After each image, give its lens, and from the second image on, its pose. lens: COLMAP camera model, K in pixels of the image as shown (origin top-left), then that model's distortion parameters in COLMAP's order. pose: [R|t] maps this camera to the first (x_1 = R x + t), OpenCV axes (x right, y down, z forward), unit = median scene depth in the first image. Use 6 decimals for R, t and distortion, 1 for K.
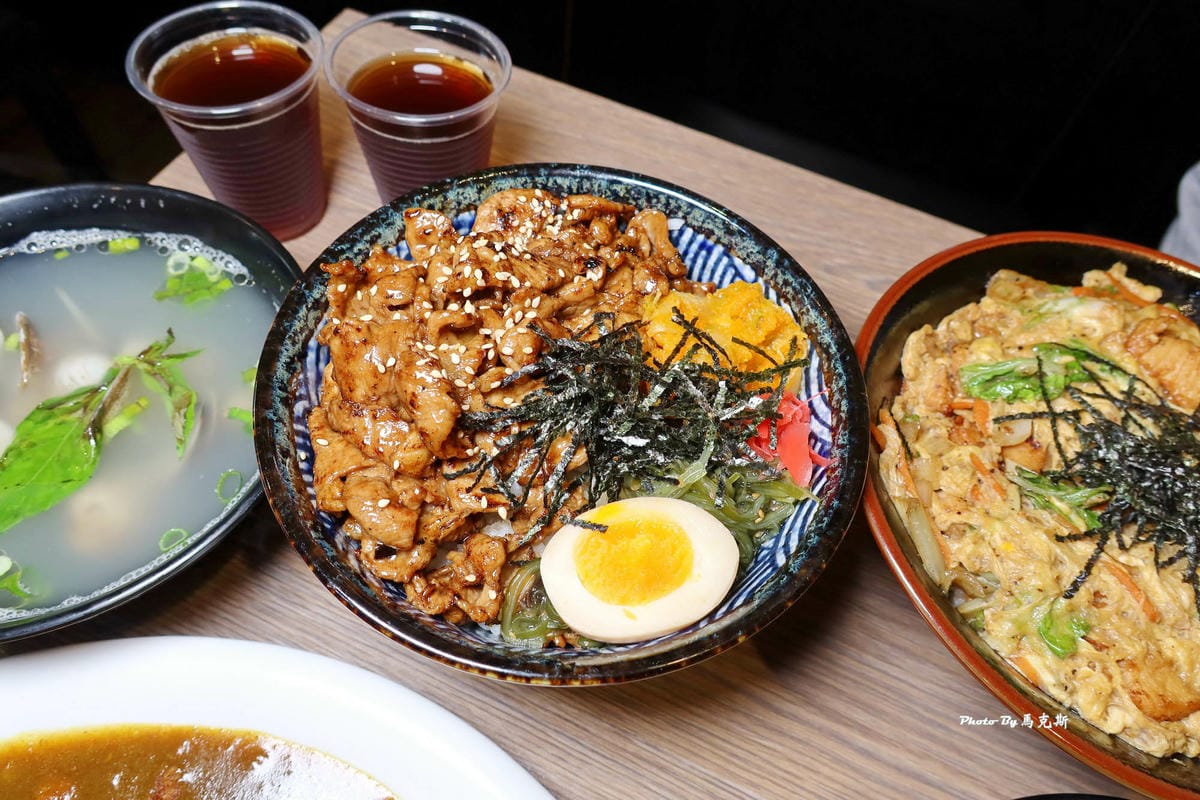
lens RADIAL K [[828.6, 0, 600.0], [0, 828.6, 400.0], [0, 0, 1]] dist [-0.000737, -0.000256]
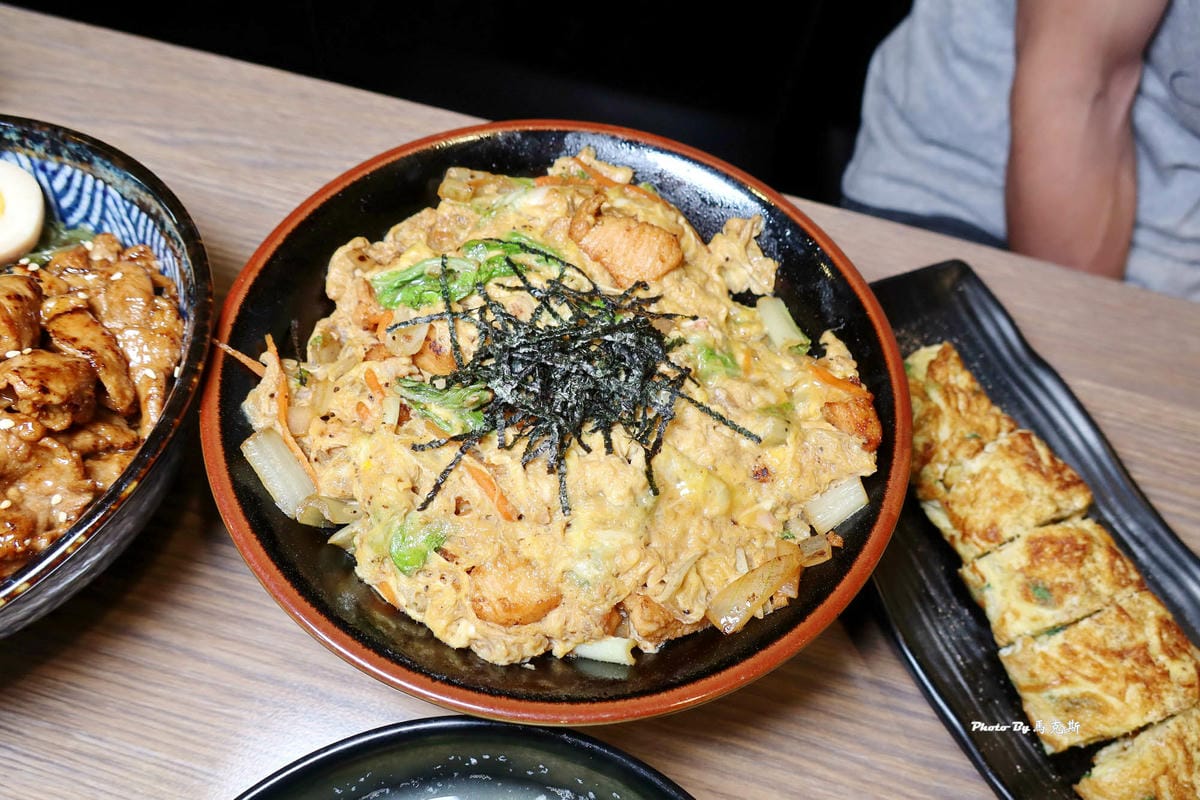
lens RADIAL K [[828.6, 0, 600.0], [0, 828.6, 400.0], [0, 0, 1]] dist [-0.000737, -0.000256]
pose [[0.986484, -0.145434, 0.075487, 0.626482], [0.142142, 0.988714, 0.047329, 0.091059], [-0.081518, -0.035959, 0.996023, 0.065217]]
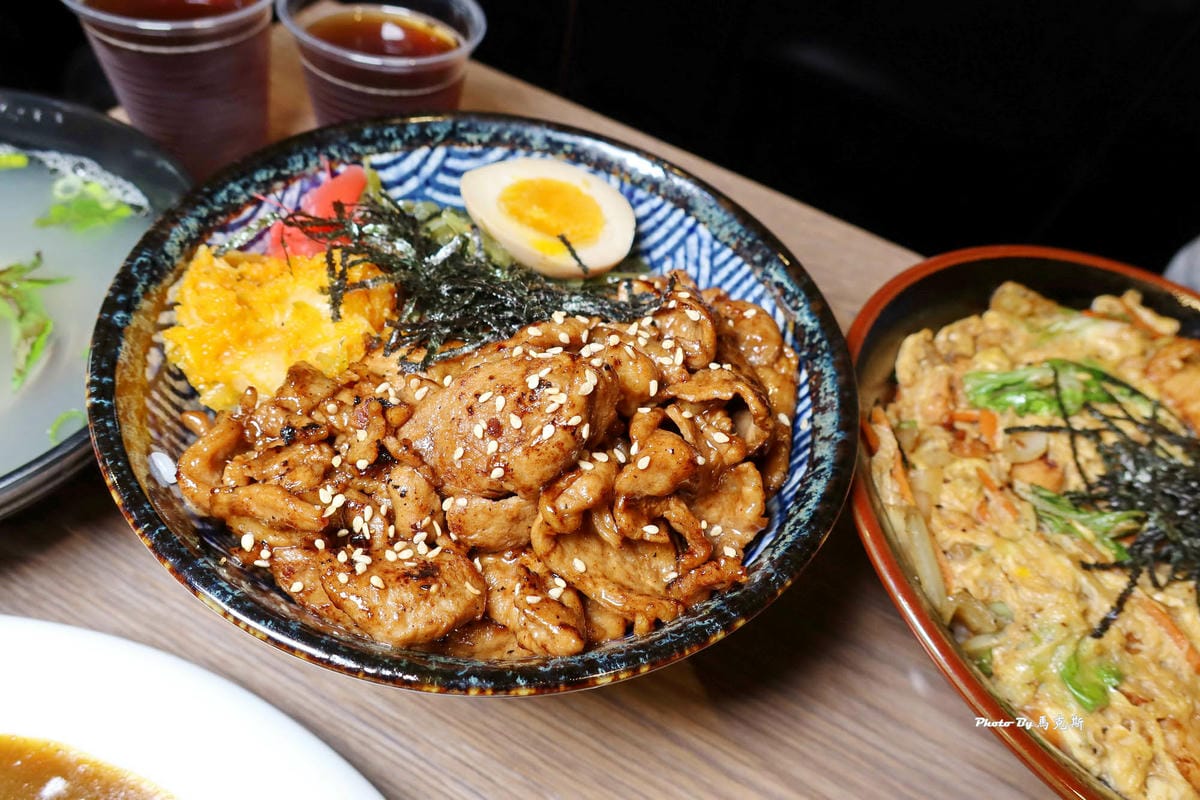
lens RADIAL K [[825.2, 0, 600.0], [0, 825.2, 400.0], [0, 0, 1]] dist [-0.006819, -0.000652]
pose [[0.995215, 0.089115, 0.040069, 0.024961], [-0.084027, 0.989866, -0.114478, 0.125231], [-0.049865, 0.110564, 0.992617, 0.176228]]
